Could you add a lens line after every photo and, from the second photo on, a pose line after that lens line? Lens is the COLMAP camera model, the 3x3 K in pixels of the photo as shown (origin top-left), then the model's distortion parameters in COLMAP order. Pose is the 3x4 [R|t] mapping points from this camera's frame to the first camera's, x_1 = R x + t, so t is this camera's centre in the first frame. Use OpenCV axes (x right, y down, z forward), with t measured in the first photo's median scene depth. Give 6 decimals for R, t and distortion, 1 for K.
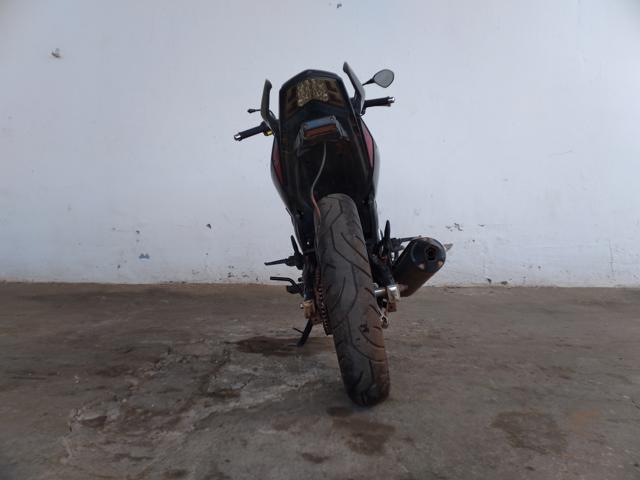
lens RADIAL K [[506.4, 0, 318.0], [0, 506.4, 247.8], [0, 0, 1]] dist [0.123281, -0.185144]
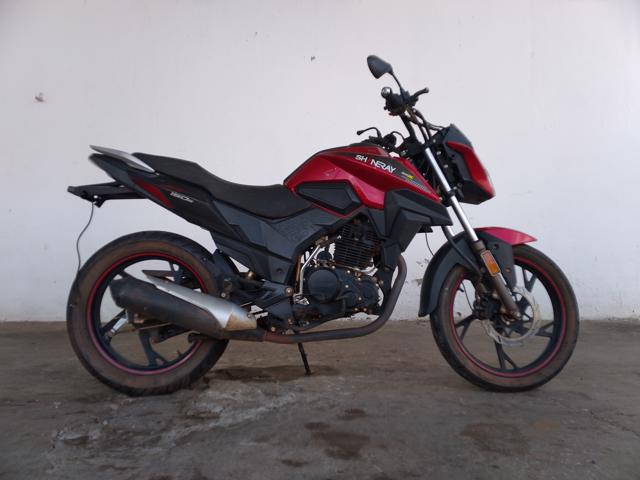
lens RADIAL K [[506.4, 0, 318.0], [0, 506.4, 247.8], [0, 0, 1]] dist [0.123281, -0.185144]
pose [[0.998721, -0.004514, 0.050363, -0.005905], [0.009027, 0.995924, -0.089748, 0.045050], [-0.049753, 0.090088, 0.994690, -0.059890]]
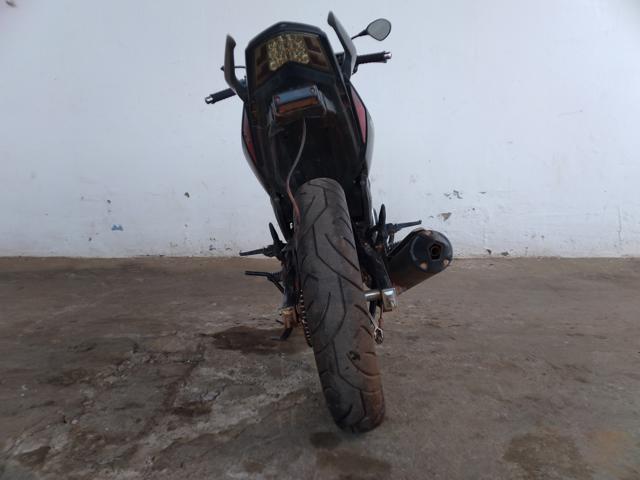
lens RADIAL K [[506.4, 0, 318.0], [0, 506.4, 247.8], [0, 0, 1]] dist [0.123281, -0.185144]
pose [[0.999873, -0.006685, 0.014442, 0.017010], [0.005373, 0.996013, 0.089048, -0.061604], [-0.014980, -0.088959, 0.995923, 0.156954]]
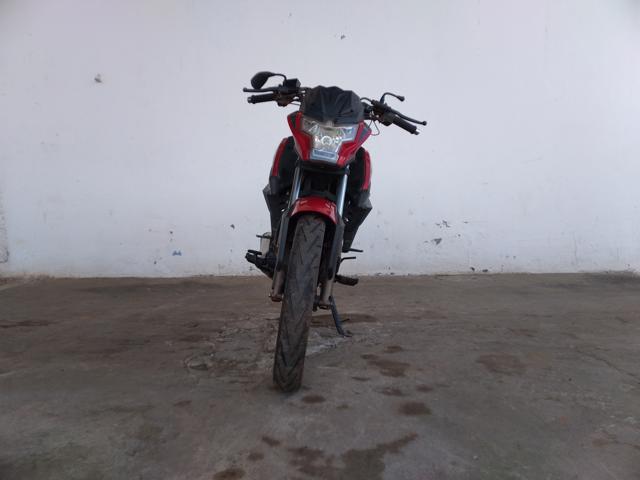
lens RADIAL K [[506.4, 0, 318.0], [0, 506.4, 247.8], [0, 0, 1]] dist [0.123281, -0.185144]
pose [[0.999438, -0.016925, 0.028935, -0.118393], [0.016738, 0.999837, 0.006710, 0.002854], [-0.029044, -0.006222, 0.999559, -0.357097]]
